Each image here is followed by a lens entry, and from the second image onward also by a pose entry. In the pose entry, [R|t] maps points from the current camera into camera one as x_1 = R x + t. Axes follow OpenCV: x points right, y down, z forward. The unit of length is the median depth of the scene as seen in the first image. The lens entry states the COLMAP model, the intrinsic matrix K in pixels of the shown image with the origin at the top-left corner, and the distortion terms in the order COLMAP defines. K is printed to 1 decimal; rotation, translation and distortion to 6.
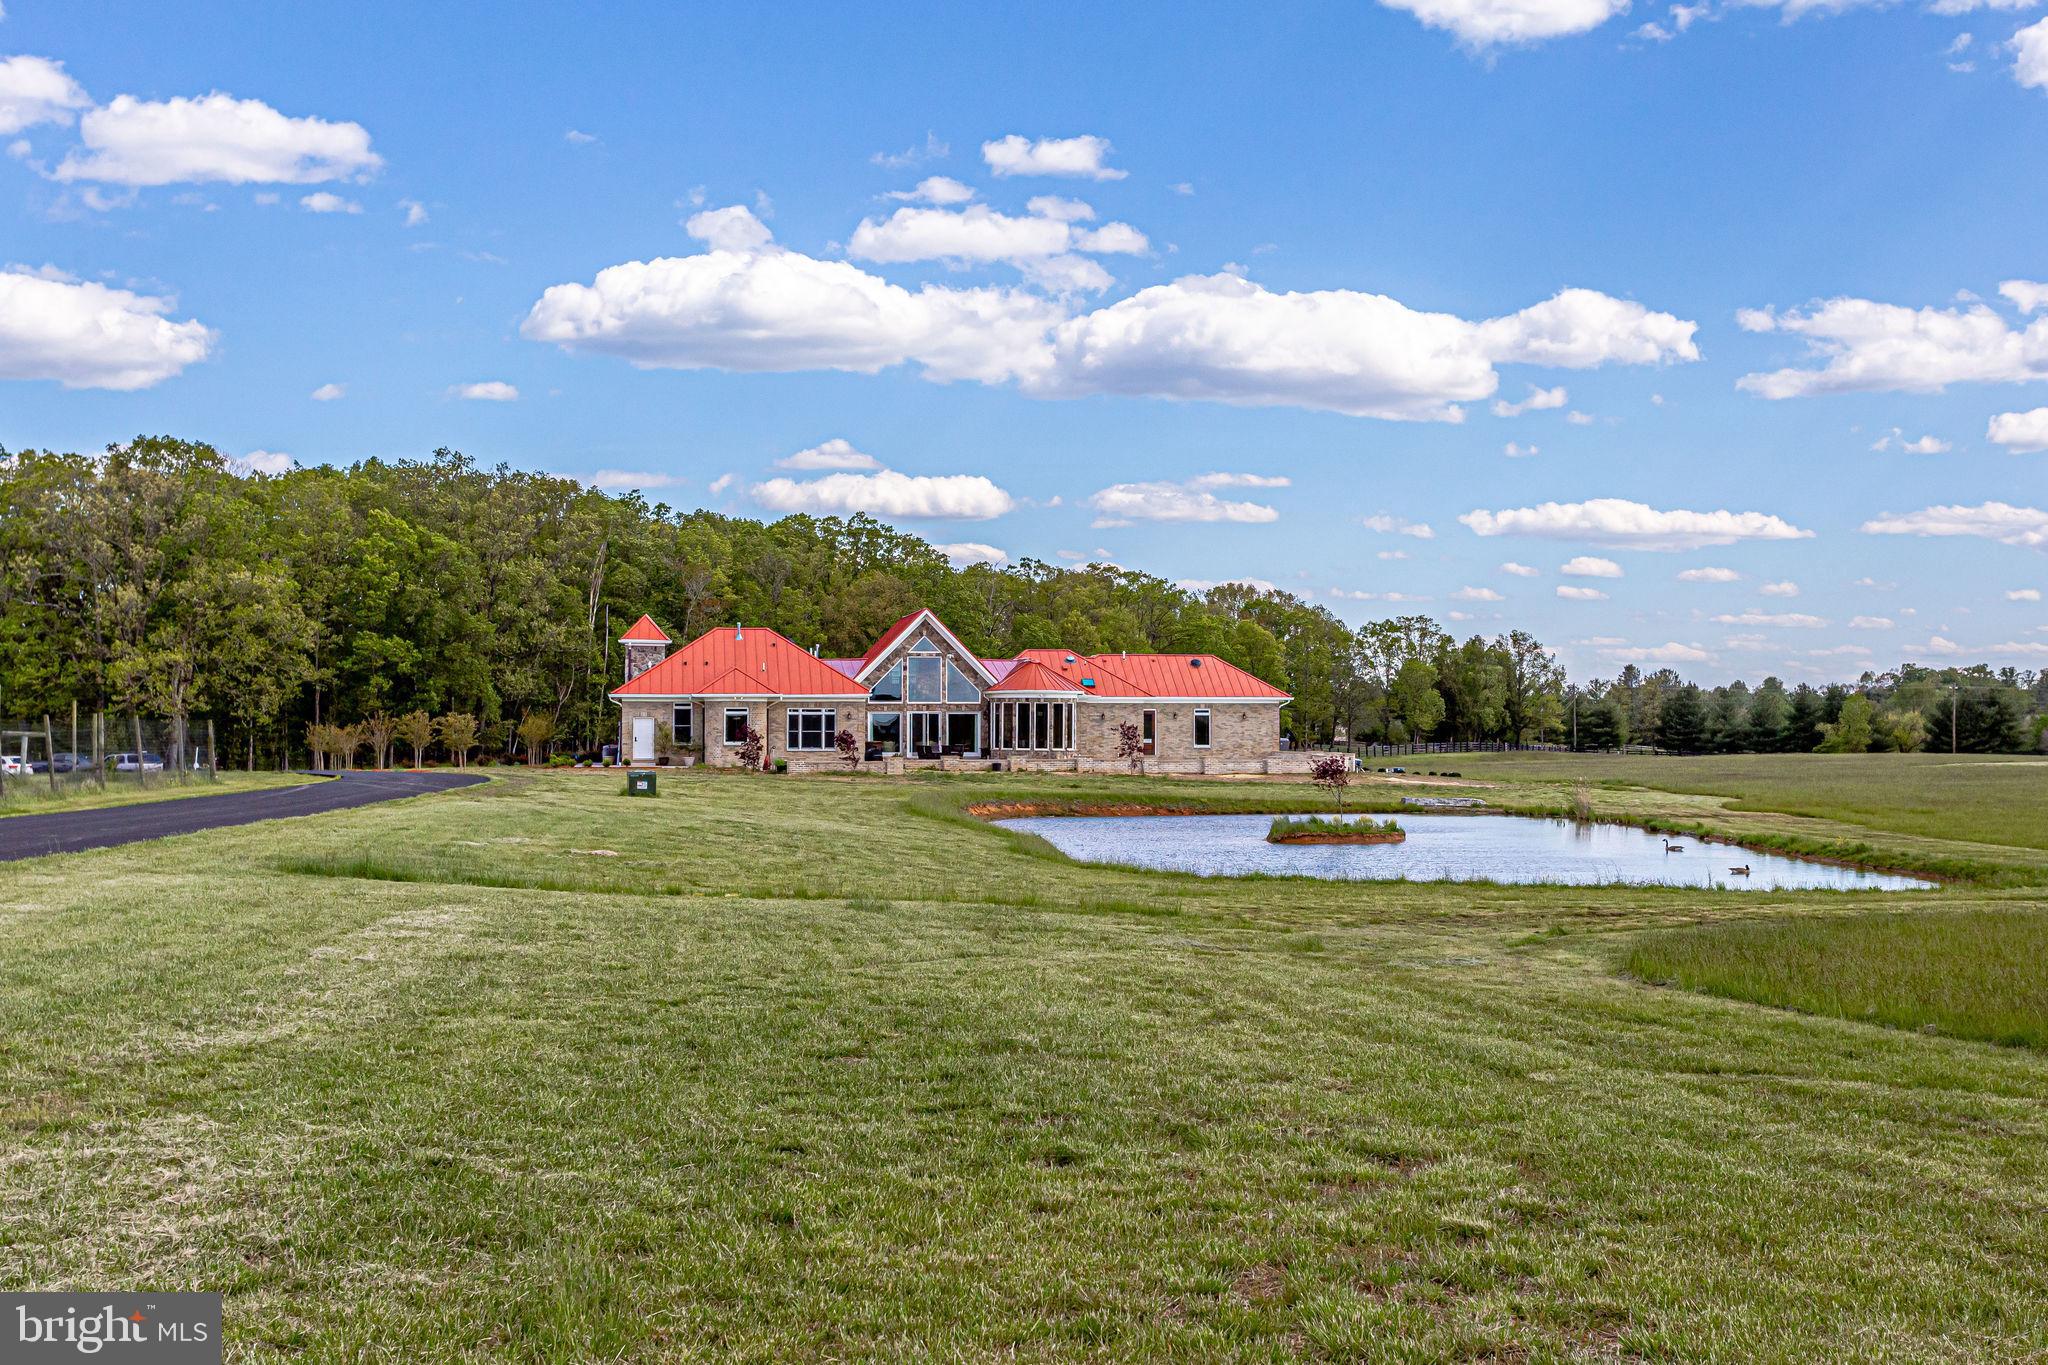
lens RADIAL K [[2163.3, 0, 1025.6], [0, 2163.3, 674.0], [0, 0, 1]] dist [0.017228, 0.000000]
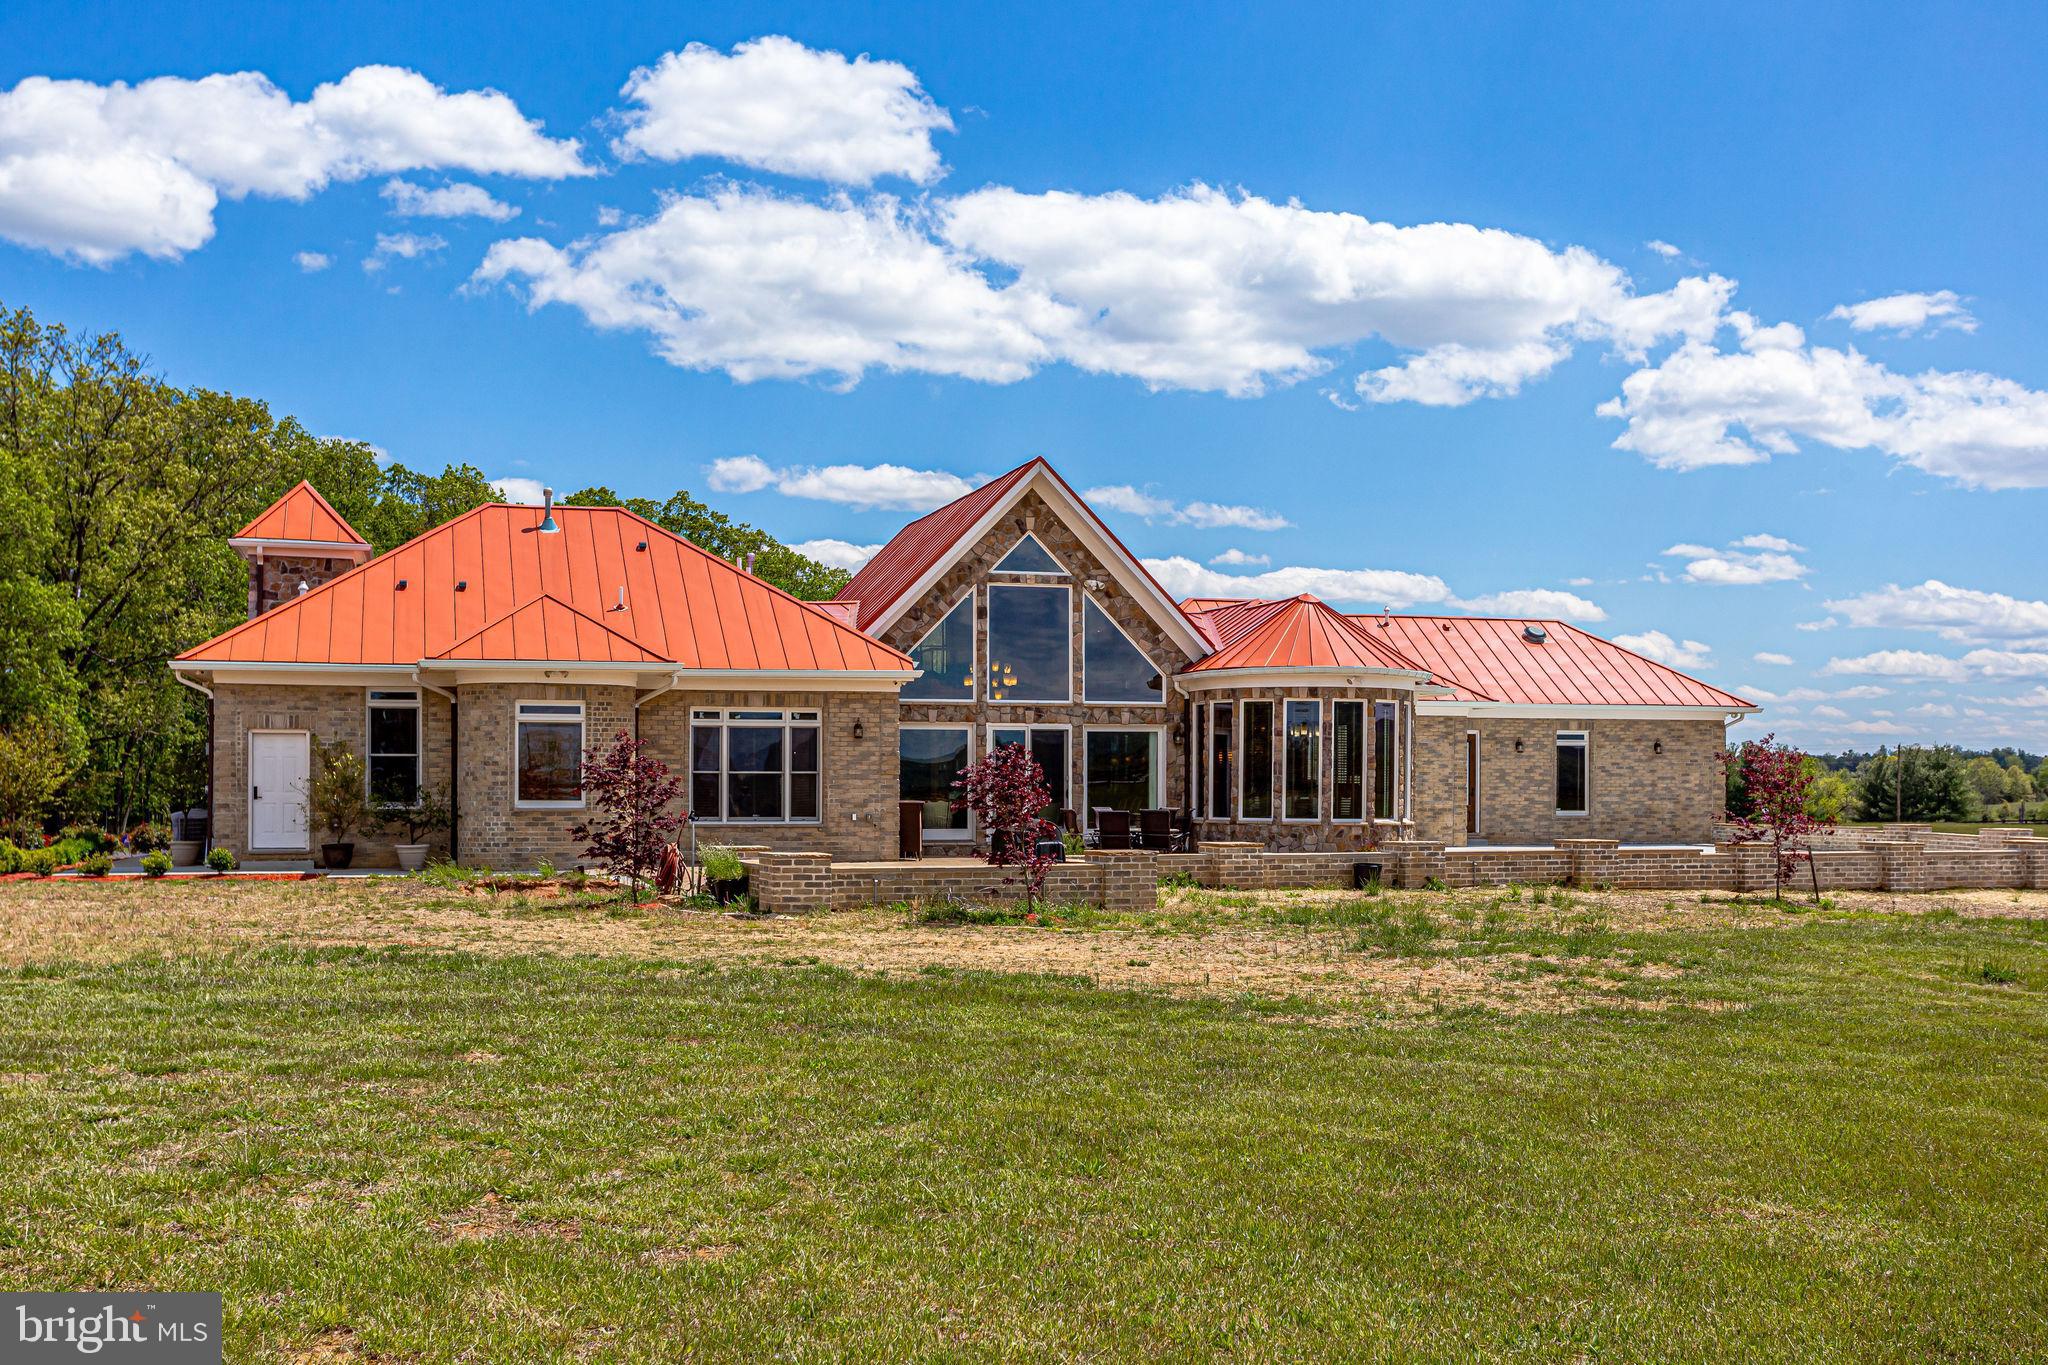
lens RADIAL K [[2163.3, 0, 1026.9], [0, 2163.3, 686.2], [0, 0, 1]] dist [0.017228, 0.000000]
pose [[0.993223, 0.007219, 0.116000, -0.092821], [-0.004224, 0.999652, -0.026050, 0.020600], [-0.116147, 0.025384, 0.992908, 0.609714]]
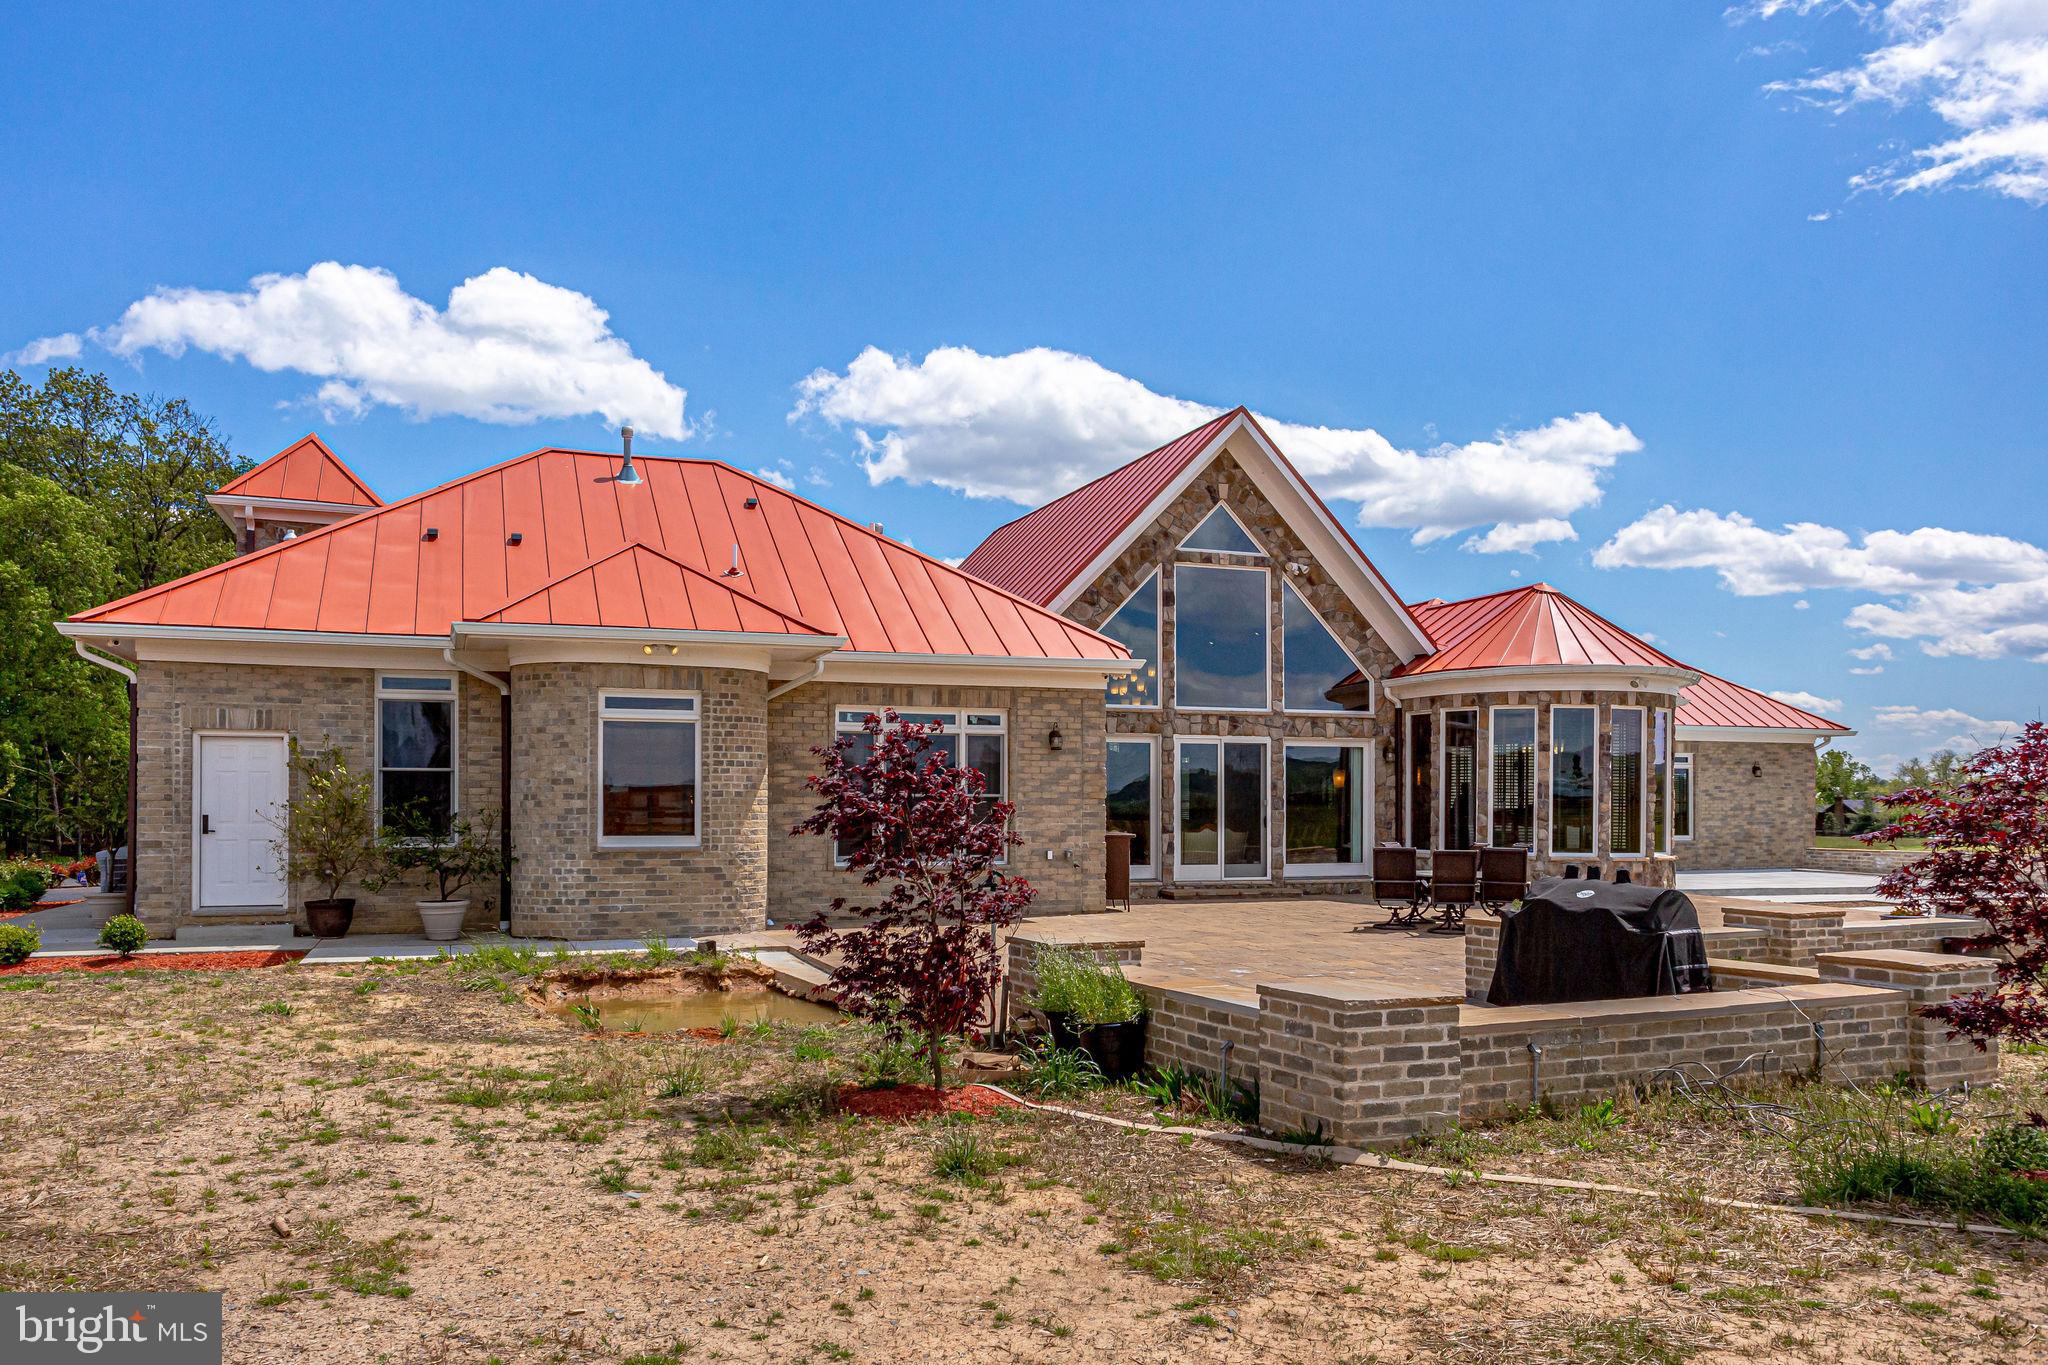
lens RADIAL K [[1518.8, 0, 1023.9], [0, 1518.8, 740.9], [0, 0, 1]] dist [0.004209, -0.004219]
pose [[0.980808, 0.010784, 0.194678, -0.119555], [-0.006579, 0.999731, -0.022235, 0.023114], [-0.194865, 0.020528, 0.980615, 0.785019]]
